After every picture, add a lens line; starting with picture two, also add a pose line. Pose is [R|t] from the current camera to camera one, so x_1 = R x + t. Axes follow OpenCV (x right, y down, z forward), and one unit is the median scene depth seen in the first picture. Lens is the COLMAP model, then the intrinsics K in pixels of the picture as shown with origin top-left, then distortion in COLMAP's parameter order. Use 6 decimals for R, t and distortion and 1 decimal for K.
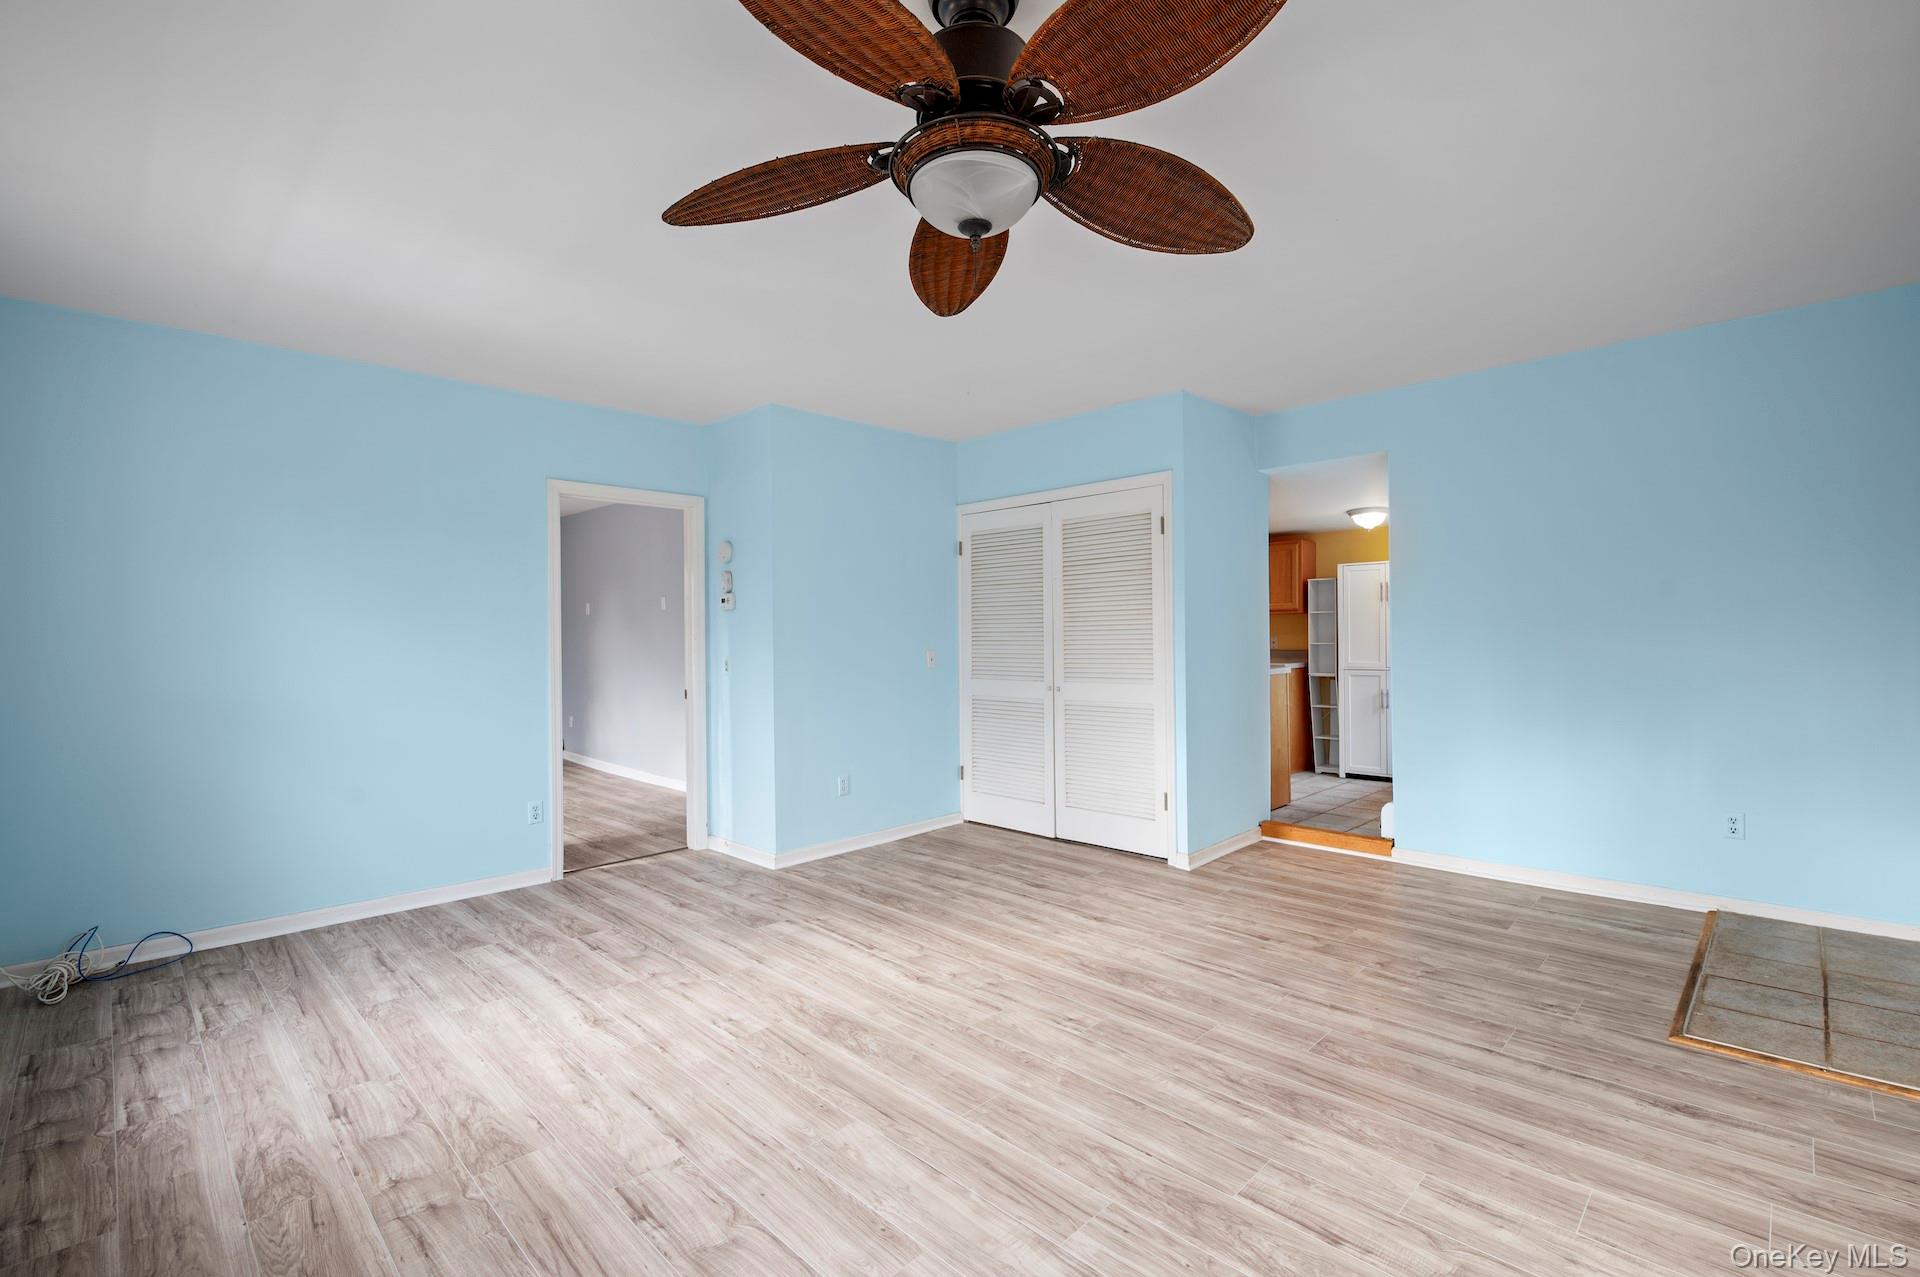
lens RADIAL K [[855.3, 0, 961.3], [0, 855.3, 637.5], [0, 0, 1]] dist [0.001433, 0.000067]
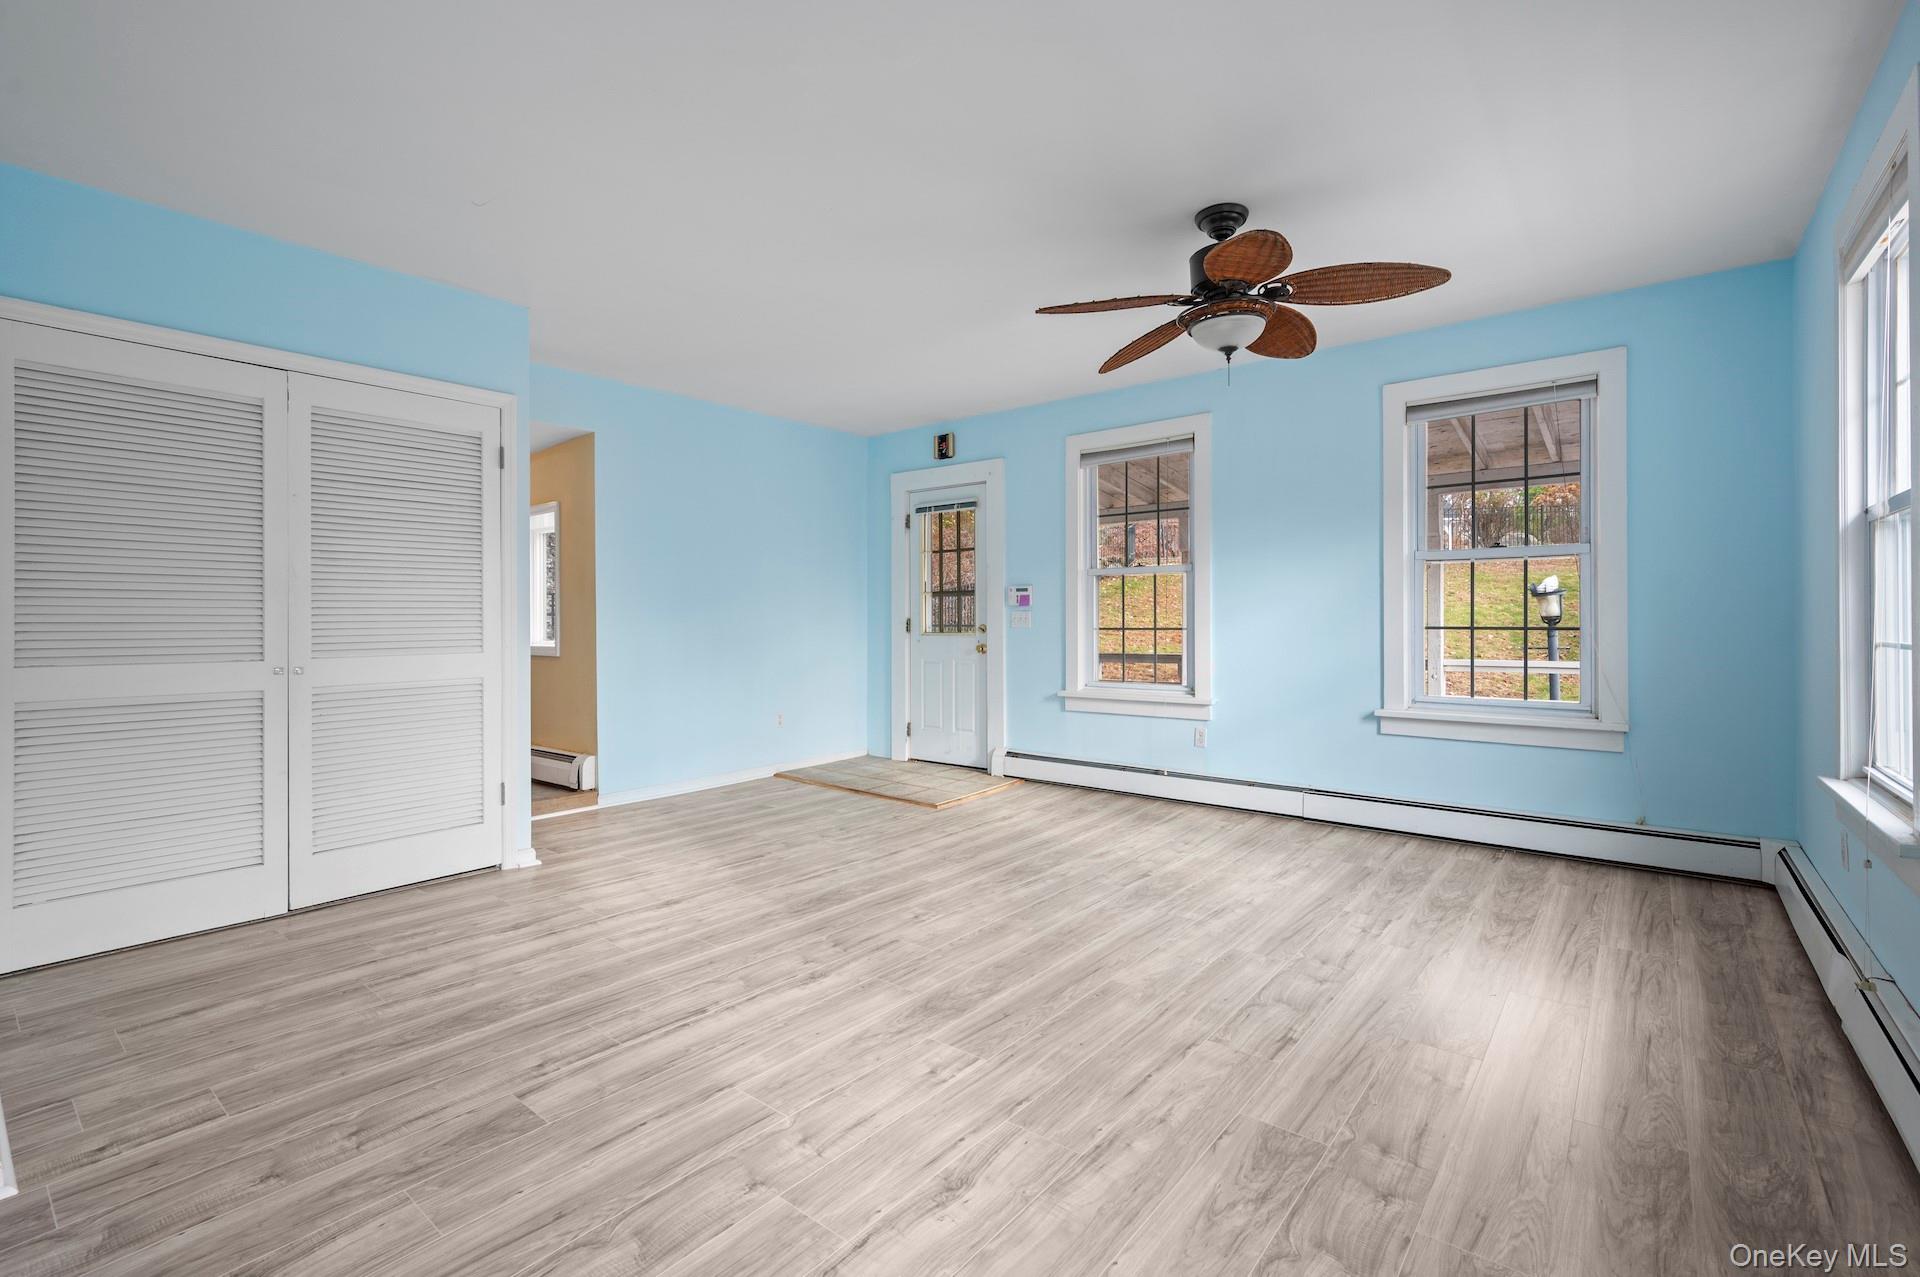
lens RADIAL K [[855.3, 0, 960.5], [0, 855.3, 628.6], [0, 0, 1]] dist [0.001433, 0.000067]
pose [[-0.103053, 0.003748, 0.994669, -0.910716], [0.008486, 0.999960, -0.002889, 0.056244], [-0.994640, 0.008143, -0.103080, 0.941075]]
